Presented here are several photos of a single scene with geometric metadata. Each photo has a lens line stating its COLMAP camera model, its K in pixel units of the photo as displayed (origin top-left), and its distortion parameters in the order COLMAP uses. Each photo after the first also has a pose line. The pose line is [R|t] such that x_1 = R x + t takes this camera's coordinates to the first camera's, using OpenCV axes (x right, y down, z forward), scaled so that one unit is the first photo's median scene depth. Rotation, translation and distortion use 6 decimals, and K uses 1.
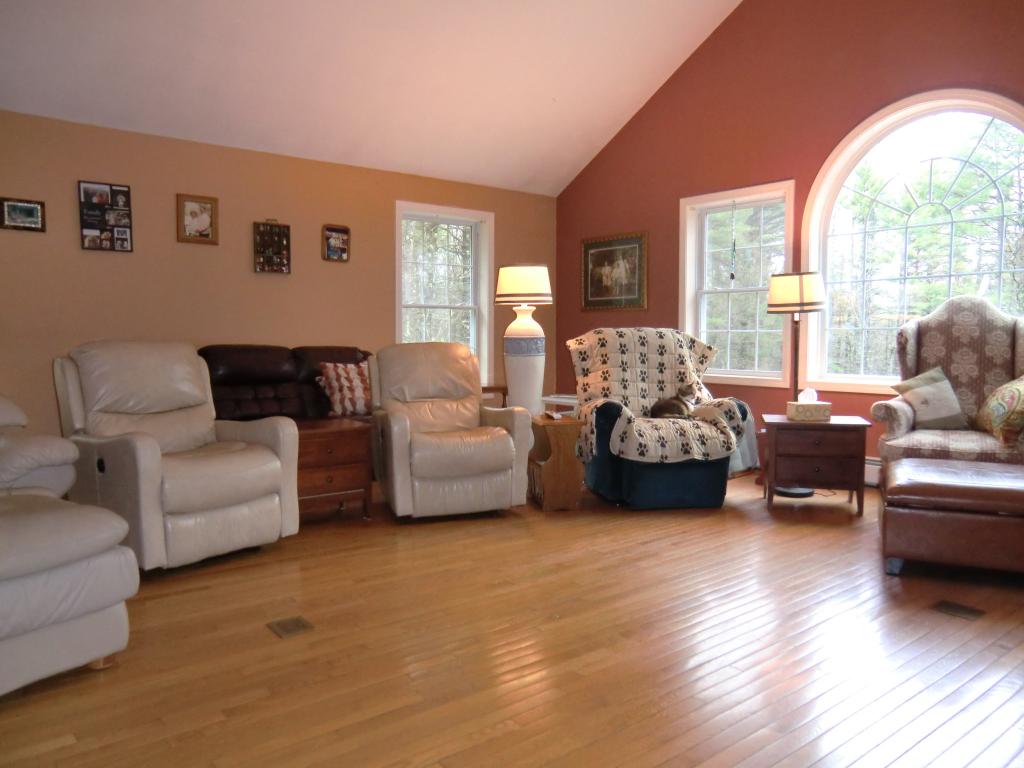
lens RADIAL K [[736.5, 0, 502.4], [0, 736.5, 388.5], [0, 0, 1]] dist [-0.093281, 0.107310]
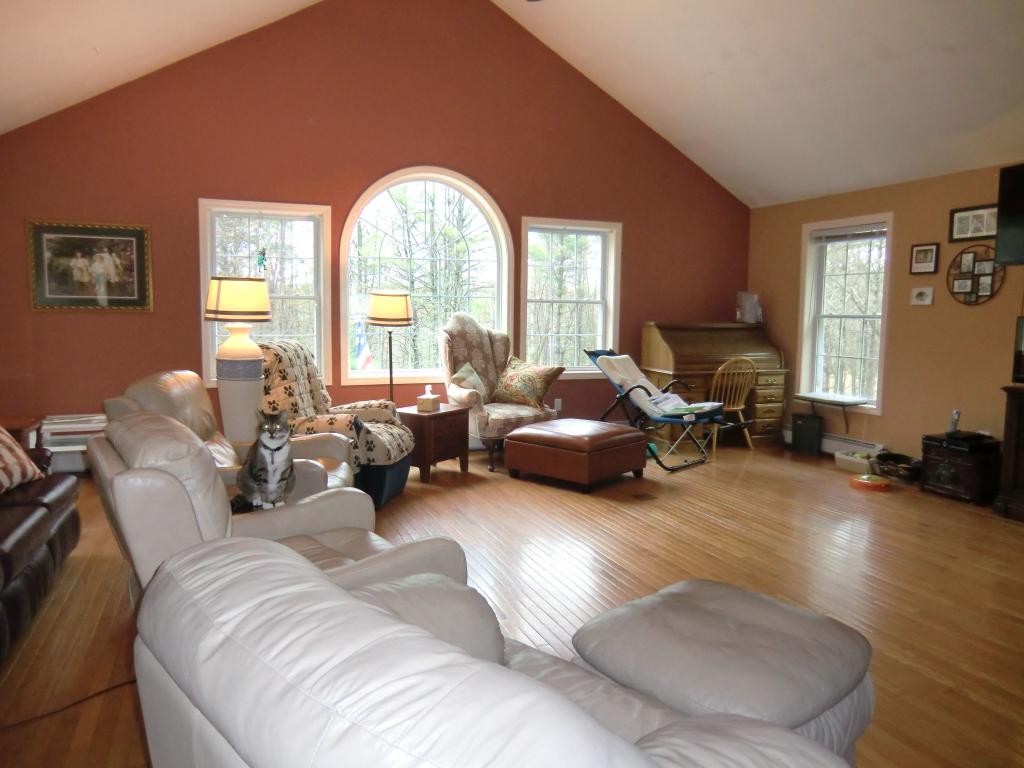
lens RADIAL K [[736.5, 0, 510.2], [0, 736.5, 382.8], [0, 0, 1]] dist [-0.093281, 0.107310]
pose [[0.282559, -0.088754, 0.955135, -0.759535], [0.056900, 0.995508, 0.075673, -0.092060], [-0.957561, 0.032966, 0.286340, 0.468700]]
